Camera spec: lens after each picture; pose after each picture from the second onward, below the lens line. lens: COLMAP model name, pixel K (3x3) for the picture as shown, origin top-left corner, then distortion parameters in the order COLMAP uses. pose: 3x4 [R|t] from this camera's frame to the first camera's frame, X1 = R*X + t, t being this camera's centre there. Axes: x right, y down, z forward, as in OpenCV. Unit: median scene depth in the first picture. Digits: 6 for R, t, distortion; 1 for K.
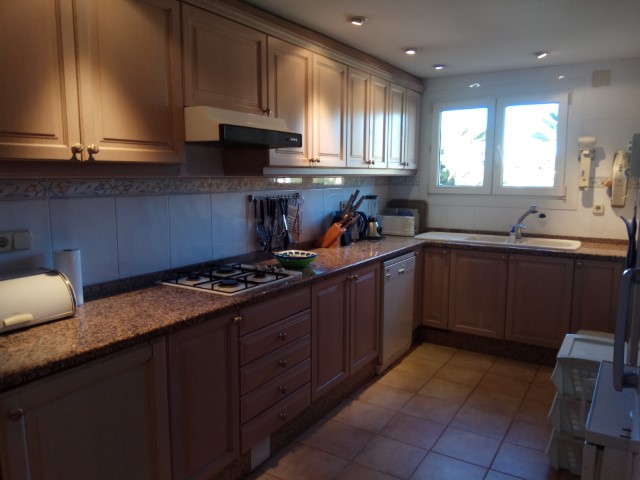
lens RADIAL K [[476.3, 0, 320.0], [0, 476.3, 240.0], [0, 0, 1]] dist [0.001195, -0.067415]
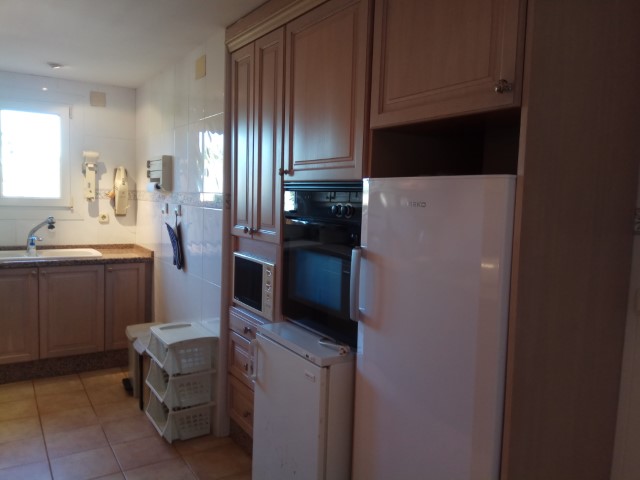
lens RADIAL K [[476.3, 0, 320.0], [0, 476.3, 240.0], [0, 0, 1]] dist [0.001195, -0.067415]
pose [[0.390290, -0.067850, 0.918188, -0.236930], [0.088771, 0.995408, 0.035823, -0.009782], [-0.916402, 0.067527, 0.394521, 0.105801]]
